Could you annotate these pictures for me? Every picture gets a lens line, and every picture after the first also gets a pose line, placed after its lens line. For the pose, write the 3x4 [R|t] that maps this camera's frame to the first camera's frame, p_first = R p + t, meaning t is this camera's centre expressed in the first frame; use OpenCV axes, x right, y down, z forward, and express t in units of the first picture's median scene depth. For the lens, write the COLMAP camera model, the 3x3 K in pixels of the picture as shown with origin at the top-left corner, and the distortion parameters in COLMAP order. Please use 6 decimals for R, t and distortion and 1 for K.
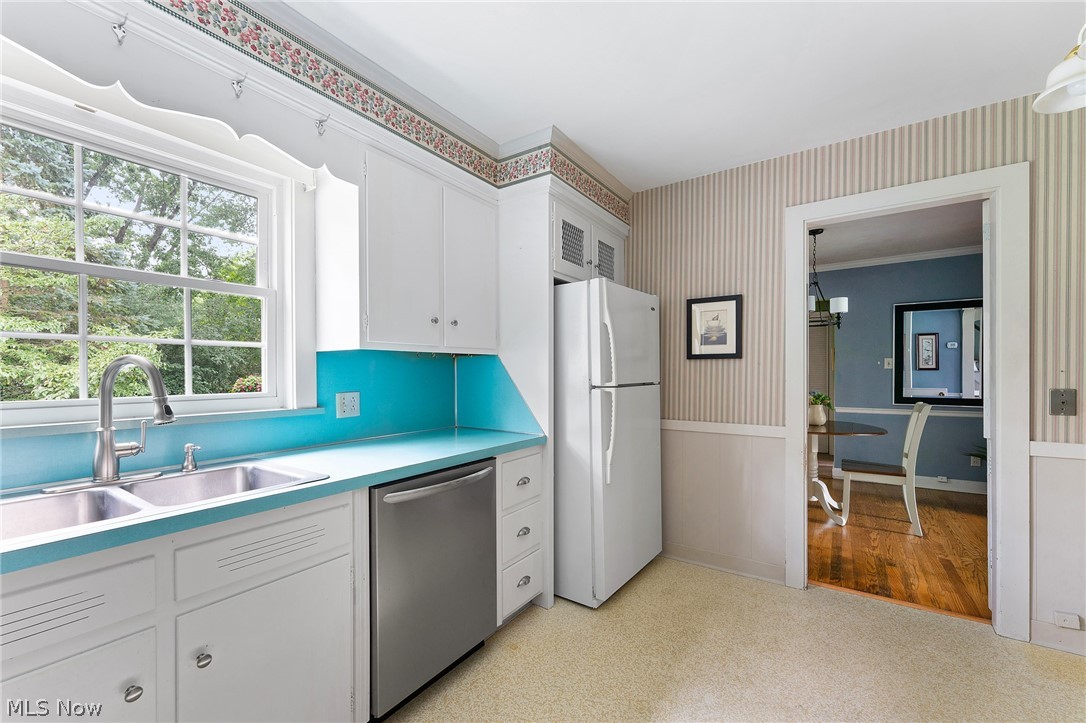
lens RADIAL K [[433.7, 0, 538.7], [0, 433.7, 372.2], [0, 0, 1]] dist [0.002797, 0.000182]
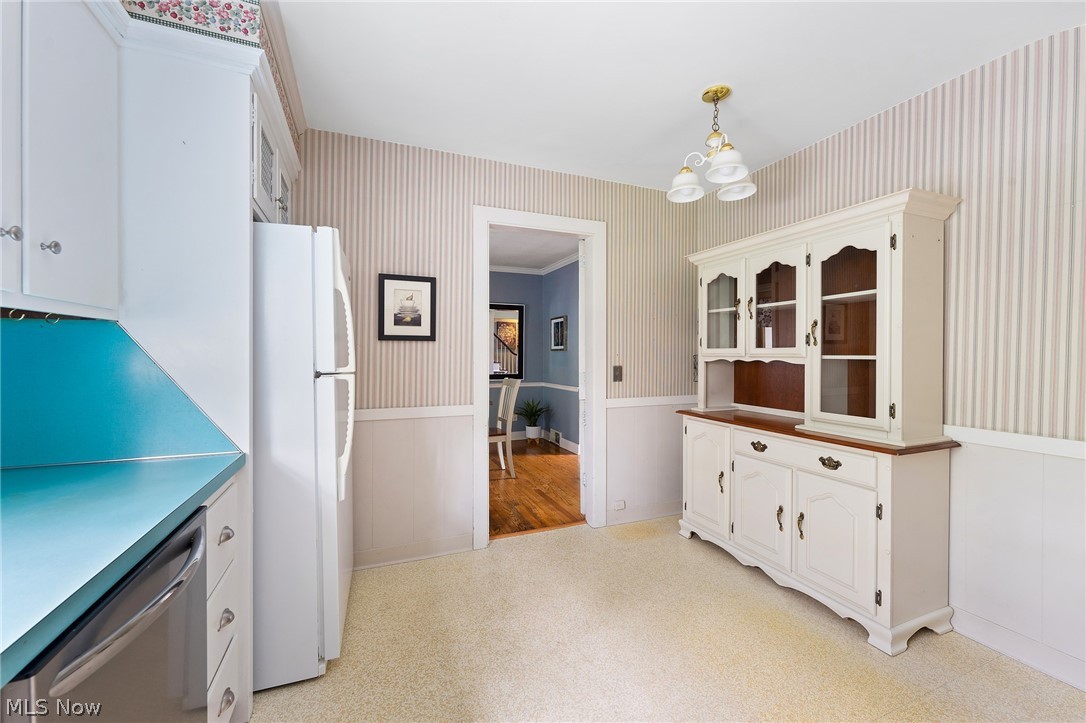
lens RADIAL K [[433.7, 0, 540.4], [0, 433.7, 355.7], [0, 0, 1]] dist [0.002797, 0.000182]
pose [[0.555032, 0.002242, 0.831826, -0.245421], [-0.003160, 0.999995, -0.000586, 0.001987], [-0.831823, -0.002304, 0.555037, 0.251169]]
